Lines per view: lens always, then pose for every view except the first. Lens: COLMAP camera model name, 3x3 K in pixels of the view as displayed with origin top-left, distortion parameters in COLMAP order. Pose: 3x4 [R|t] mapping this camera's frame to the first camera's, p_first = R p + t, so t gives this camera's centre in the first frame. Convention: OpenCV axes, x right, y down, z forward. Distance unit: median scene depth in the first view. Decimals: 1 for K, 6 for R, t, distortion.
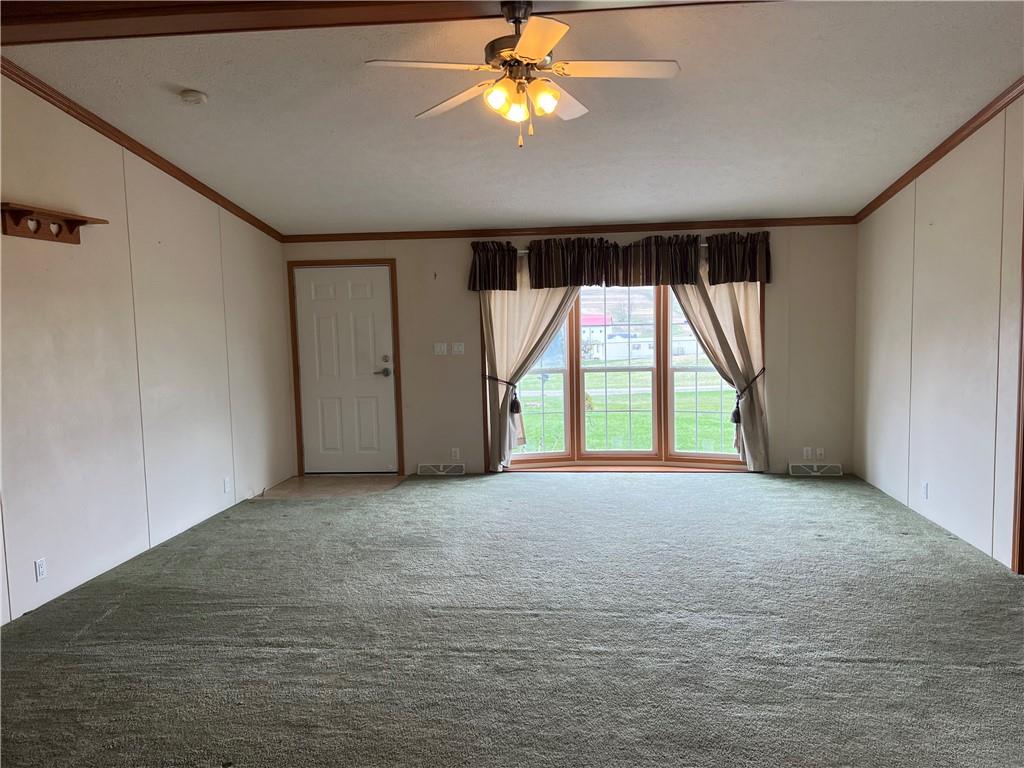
lens RADIAL K [[761.9, 0, 512.0], [0, 761.9, 384.0], [0, 0, 1]] dist [0.054493, -0.060171]
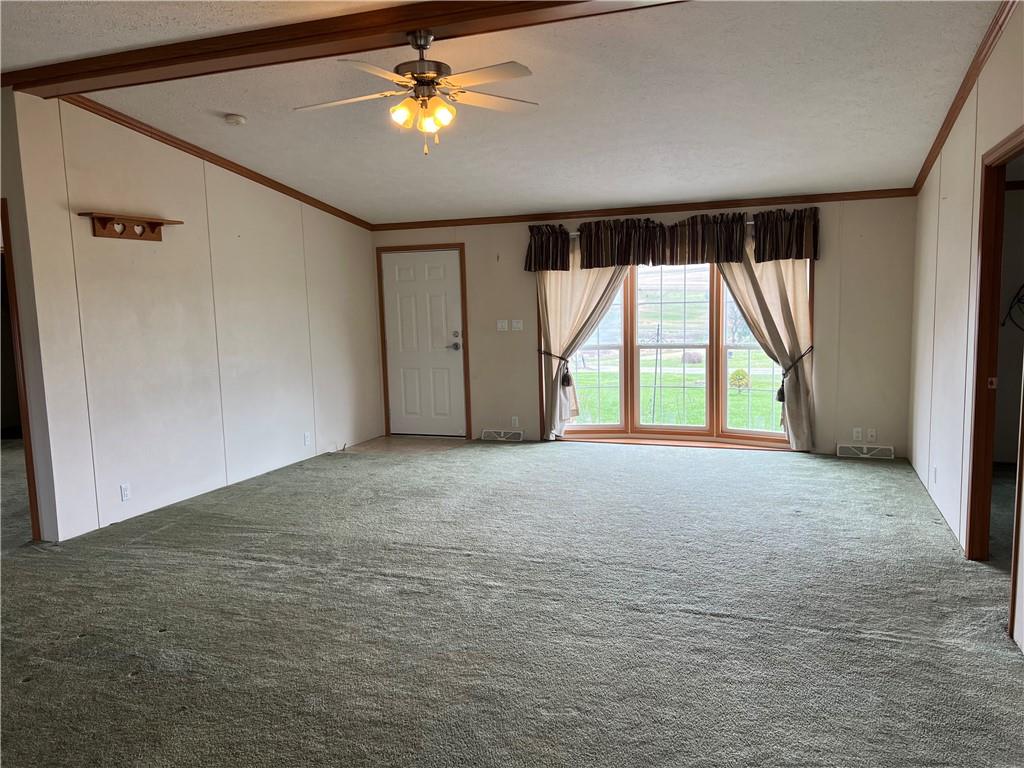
lens RADIAL K [[761.9, 0, 512.0], [0, 761.9, 384.0], [0, 0, 1]] dist [0.054493, -0.060171]
pose [[0.966391, 0.025510, -0.255809, 0.211939], [-0.017363, 0.999269, 0.034058, 0.000467], [0.256491, -0.028472, 0.966127, -0.053898]]
